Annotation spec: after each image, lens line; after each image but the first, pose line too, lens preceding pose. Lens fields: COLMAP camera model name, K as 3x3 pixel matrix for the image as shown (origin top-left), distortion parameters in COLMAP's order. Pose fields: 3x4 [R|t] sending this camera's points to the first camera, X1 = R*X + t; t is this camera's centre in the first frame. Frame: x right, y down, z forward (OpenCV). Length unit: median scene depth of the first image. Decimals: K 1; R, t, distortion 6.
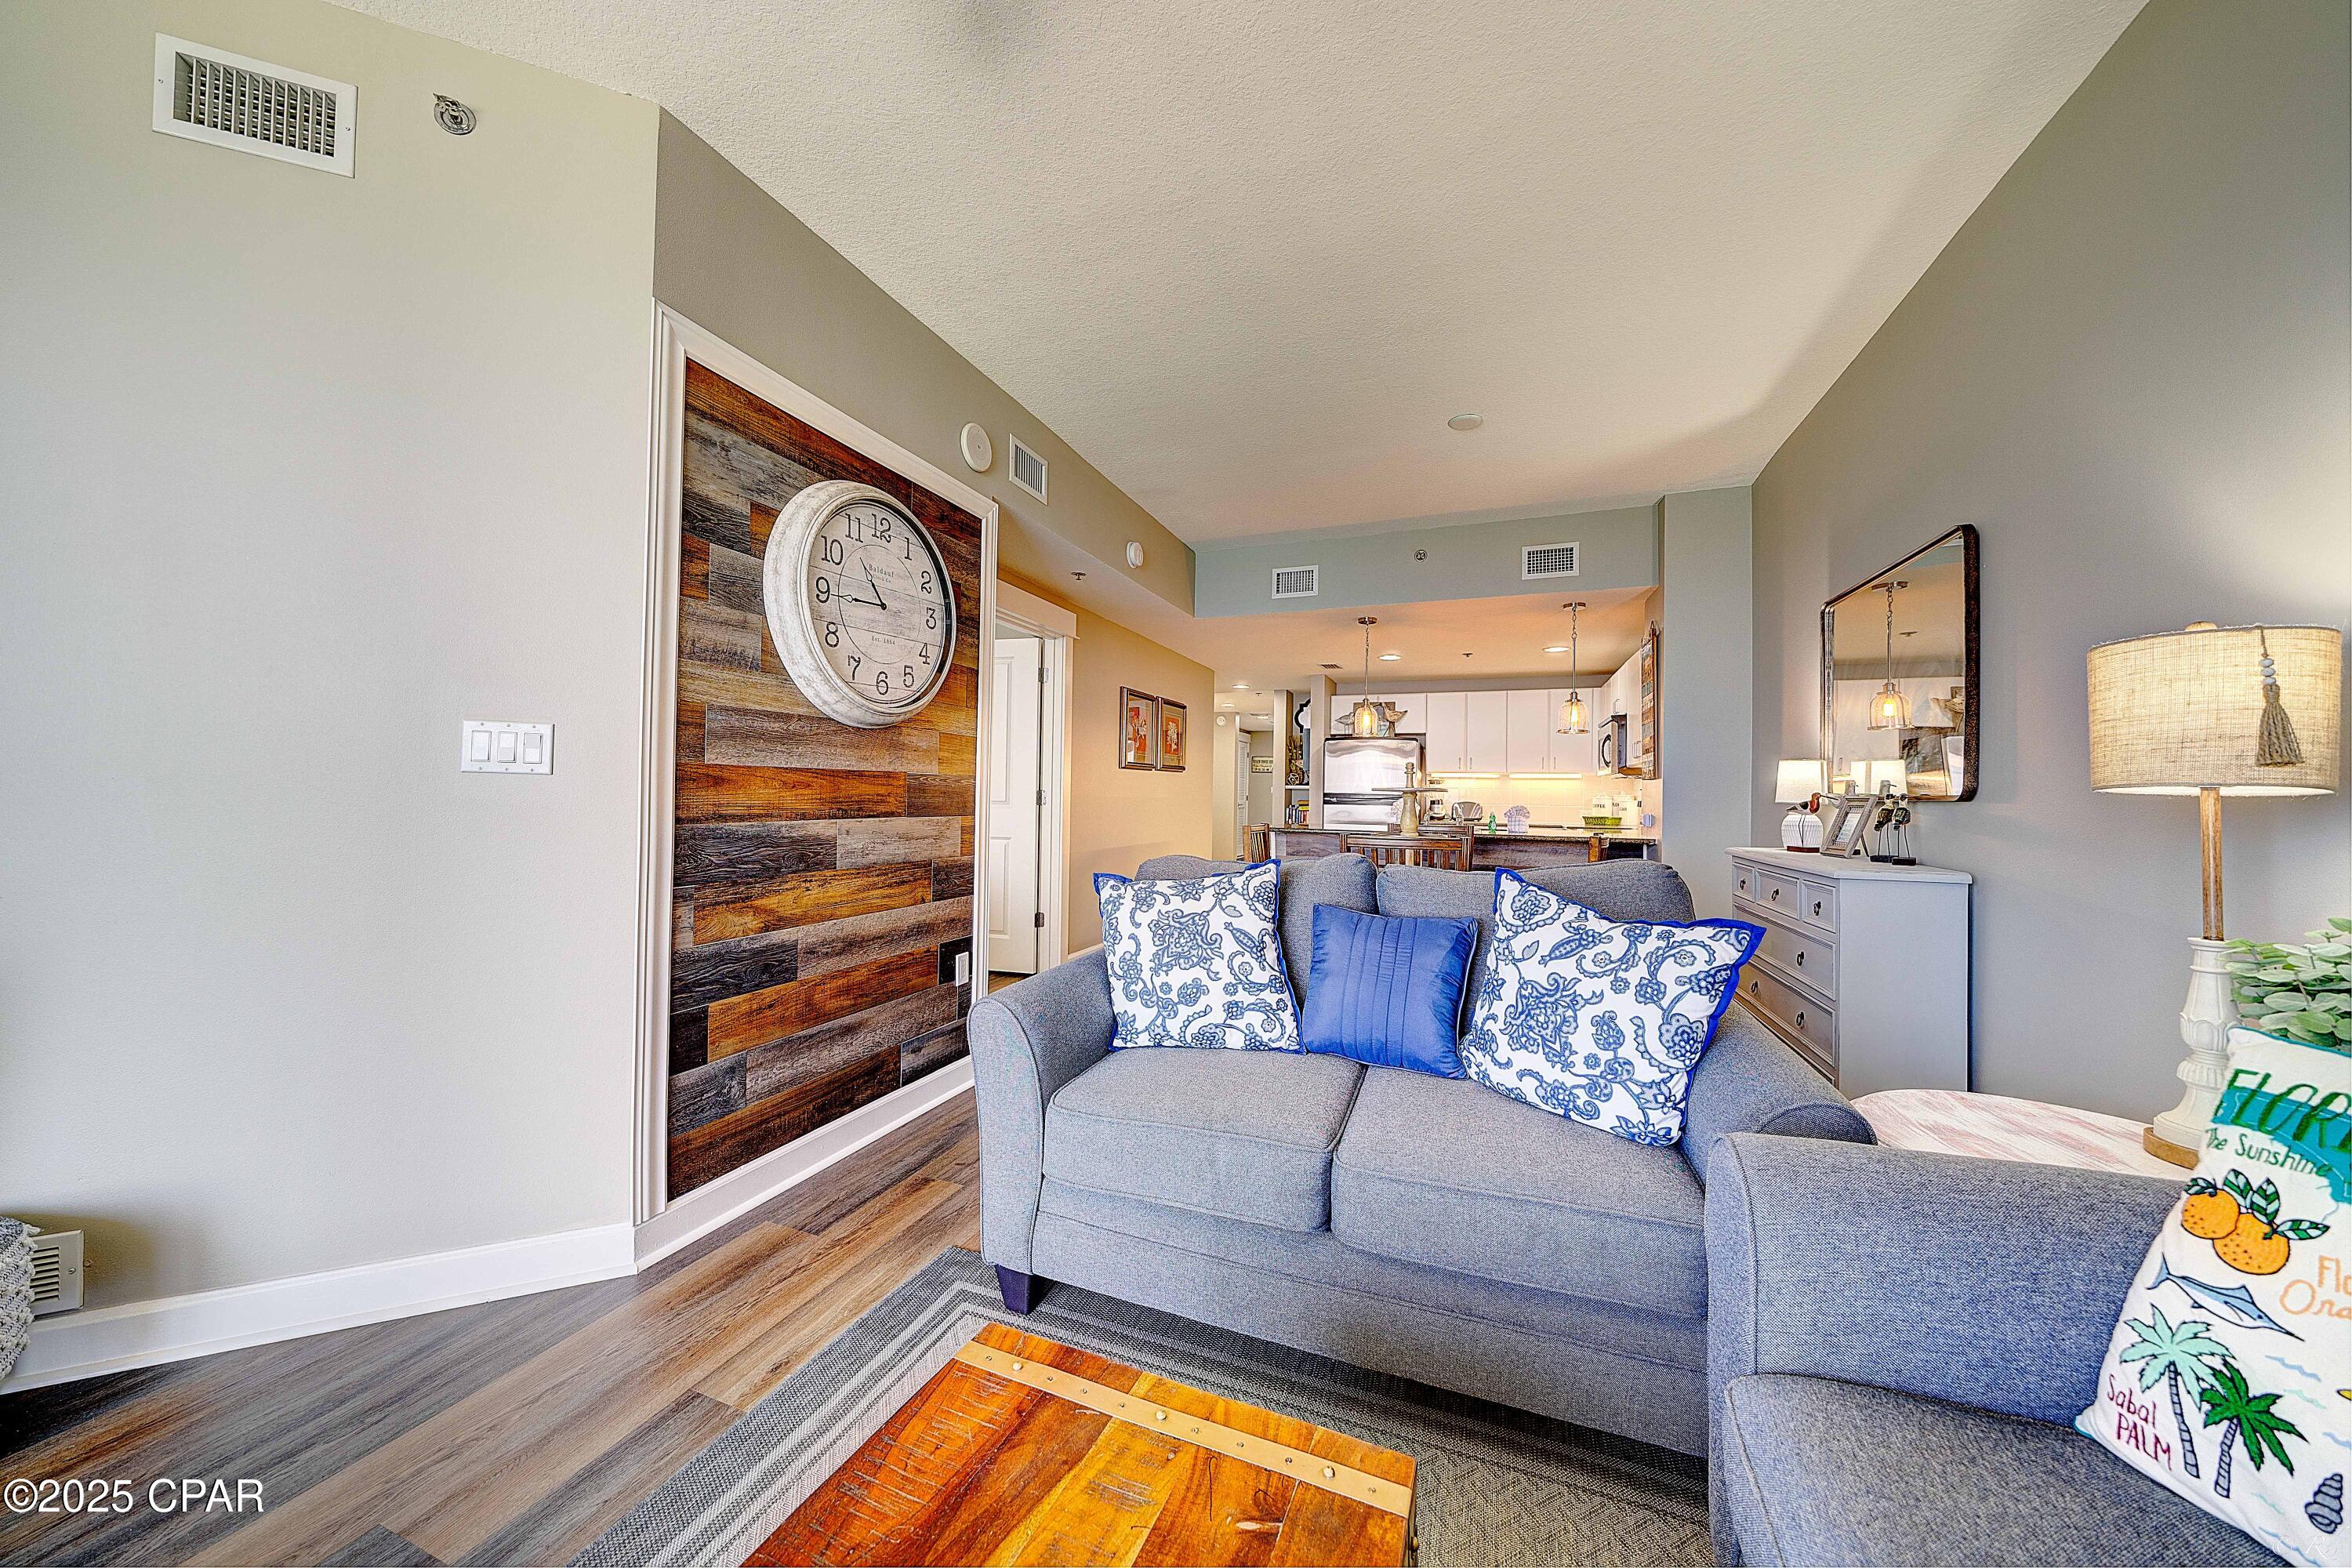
lens RADIAL K [[803.3, 0, 1169.2], [0, 803.3, 785.9], [0, 0, 1]] dist [-0.001738, 0.000097]
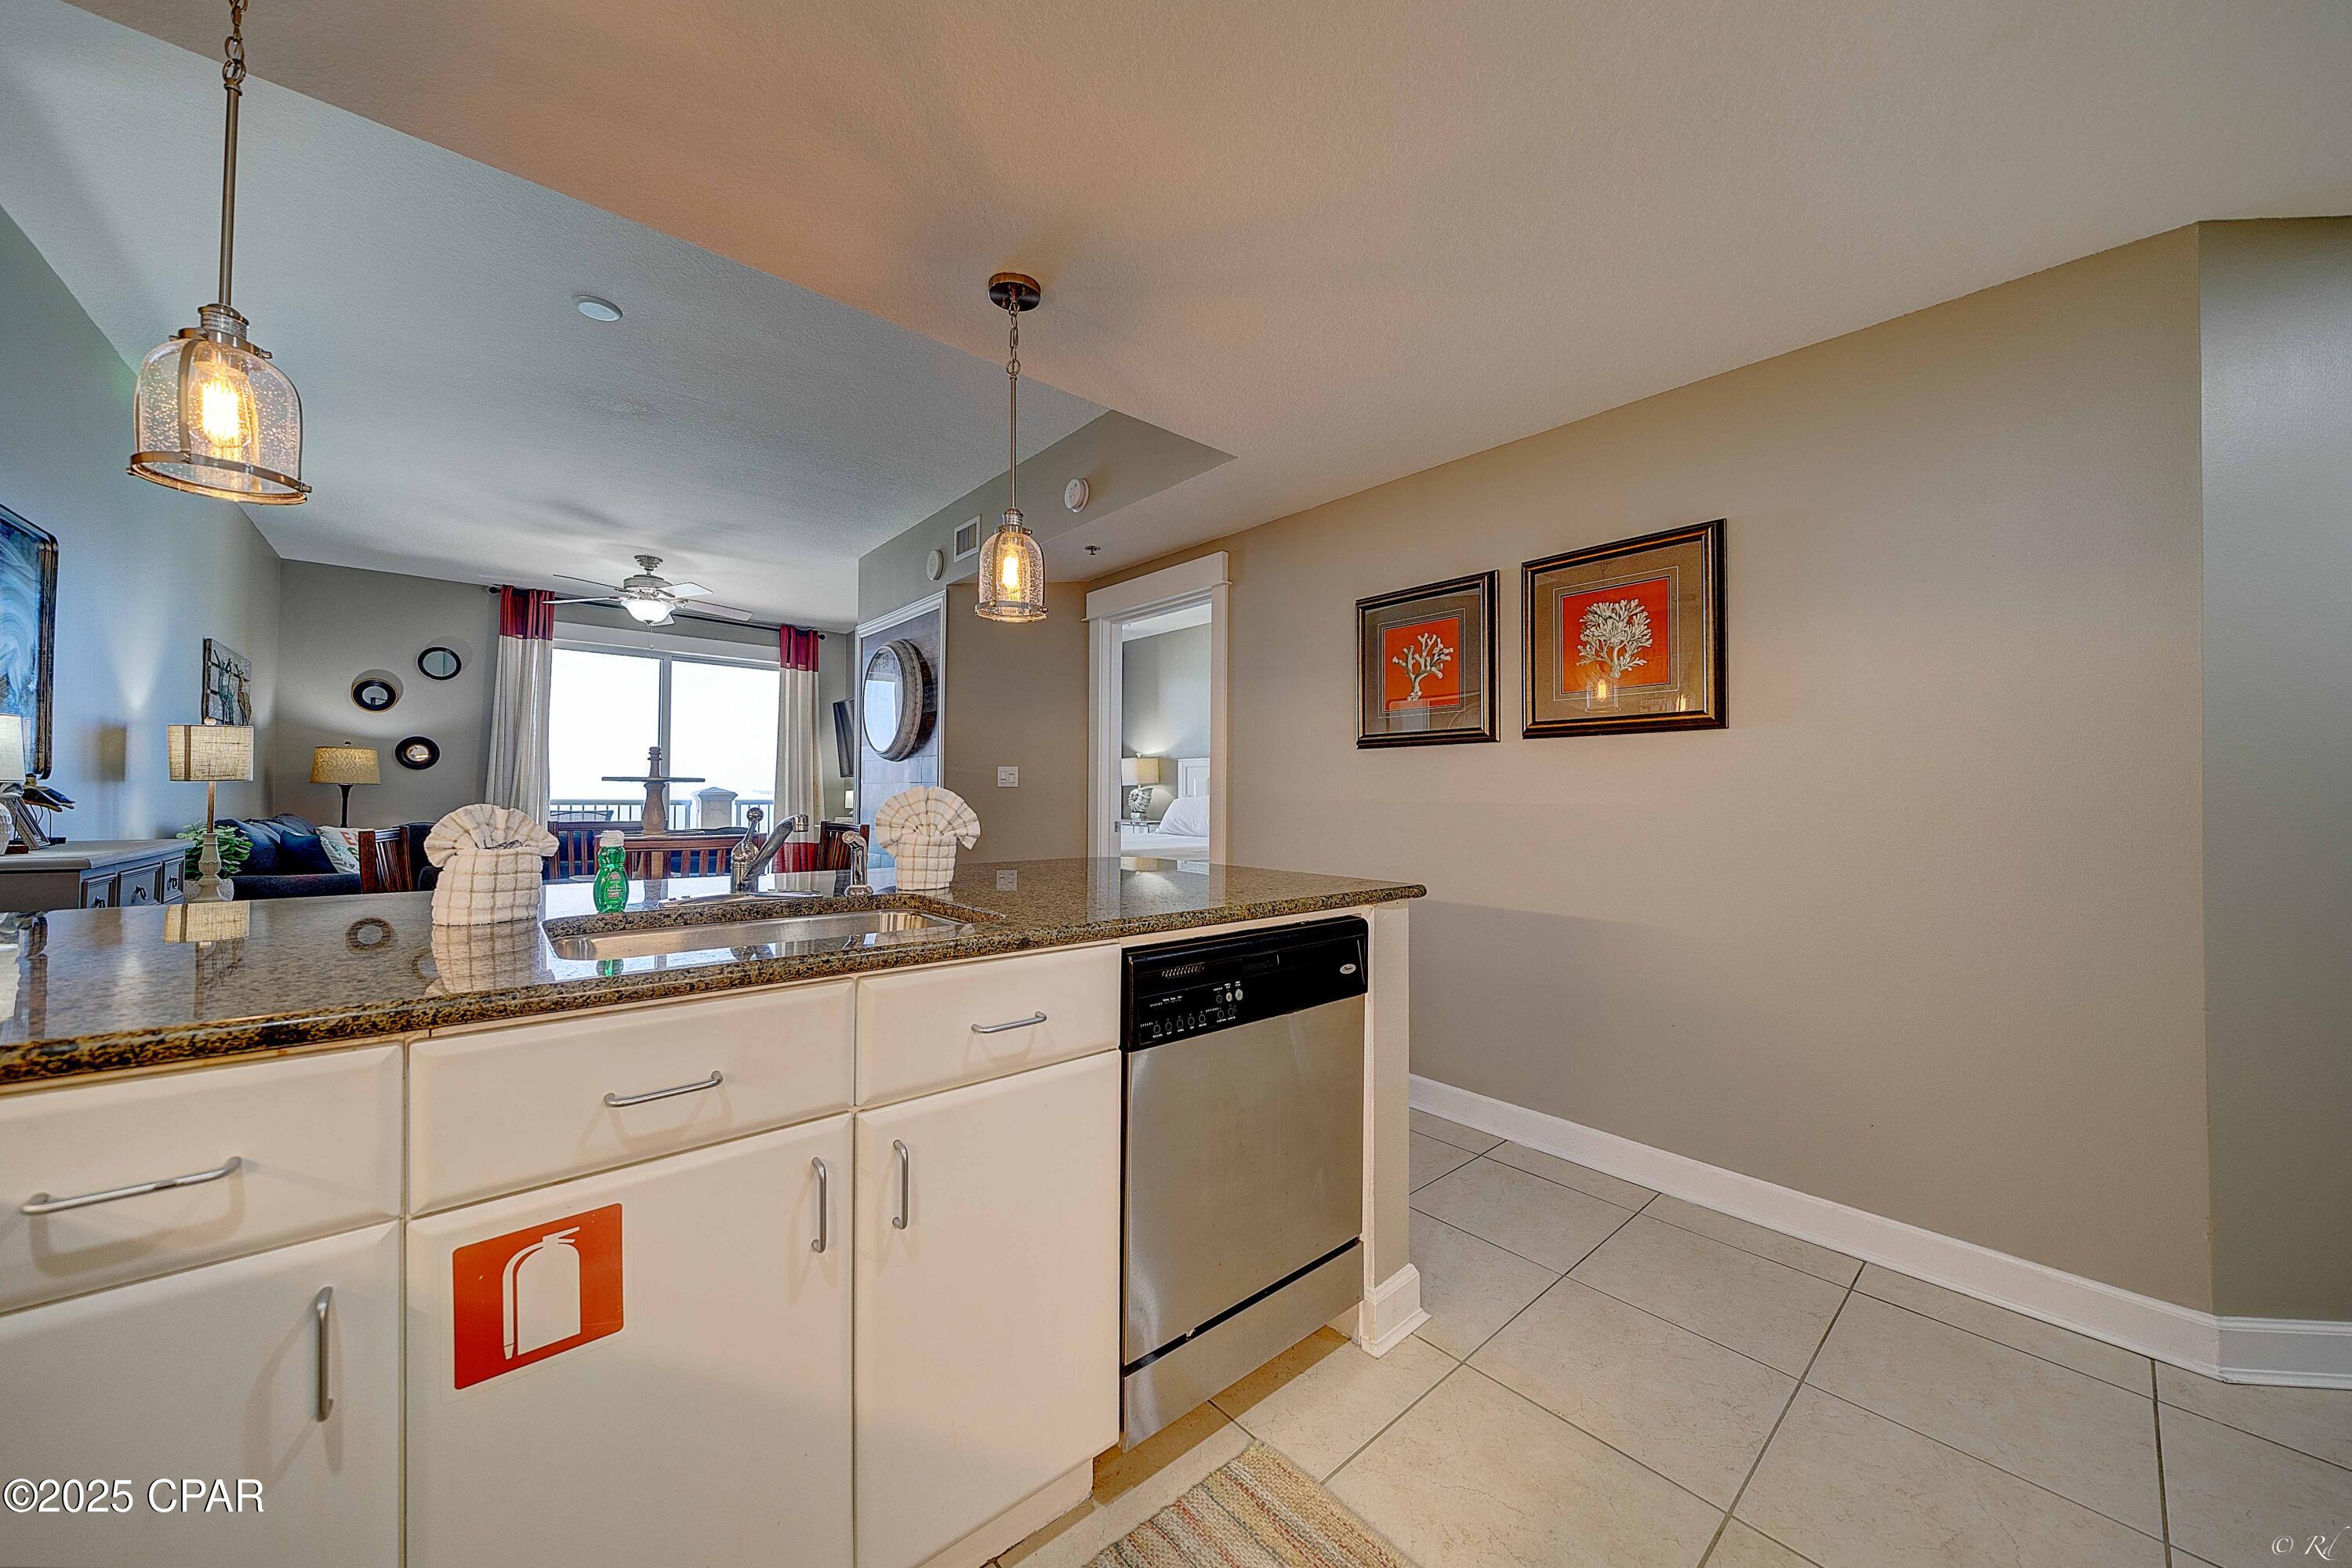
lens RADIAL K [[829.4, 0, 1173.2], [0, 829.4, 782.7], [0, 0, 1]] dist [-0.002187, 0.000138]
pose [[-0.465120, -0.031948, -0.884671, 1.470014], [-0.005526, 0.999434, -0.033186, 0.062231], [0.885230, -0.010547, -0.465033, 3.376945]]
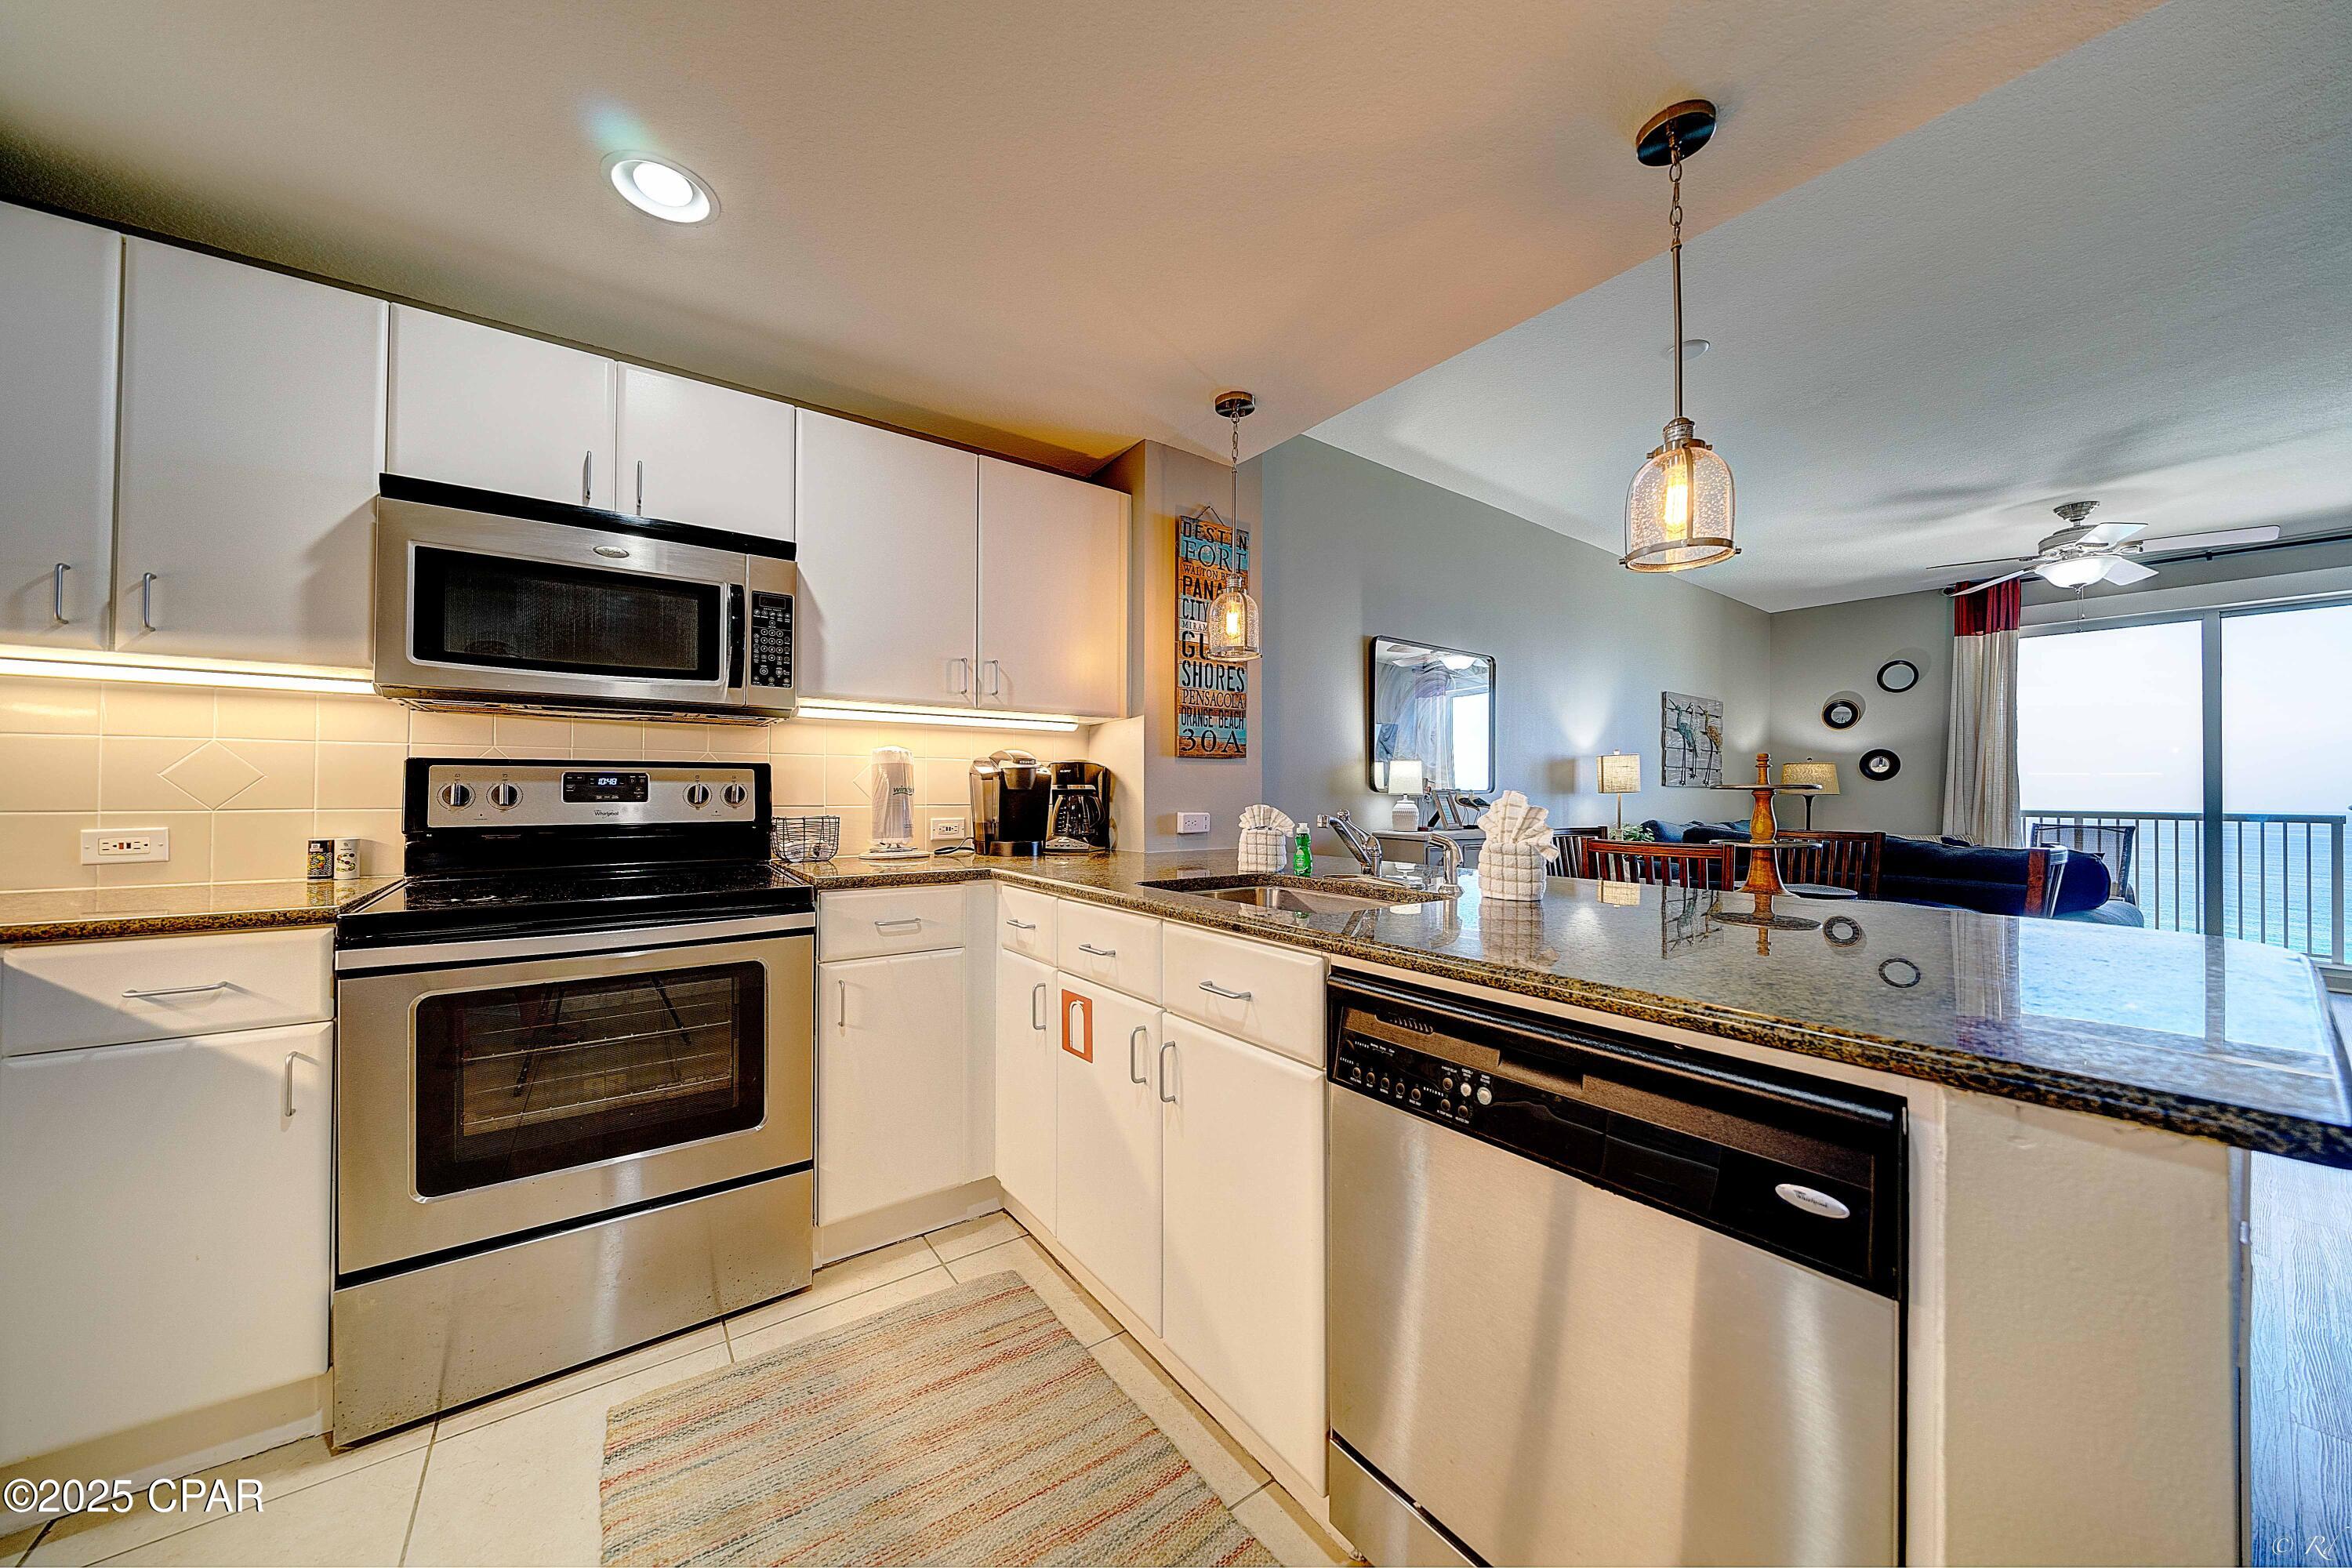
lens RADIAL K [[807.5, 0, 1176.0], [0, 807.5, 784.0], [0, 0, 1]] dist [-0.001060, -0.000038]
pose [[-0.847107, -0.015048, 0.531209, 0.665565], [-0.025872, 0.999582, -0.012940, 0.050647], [-0.530792, -0.024705, -0.847142, 3.600316]]
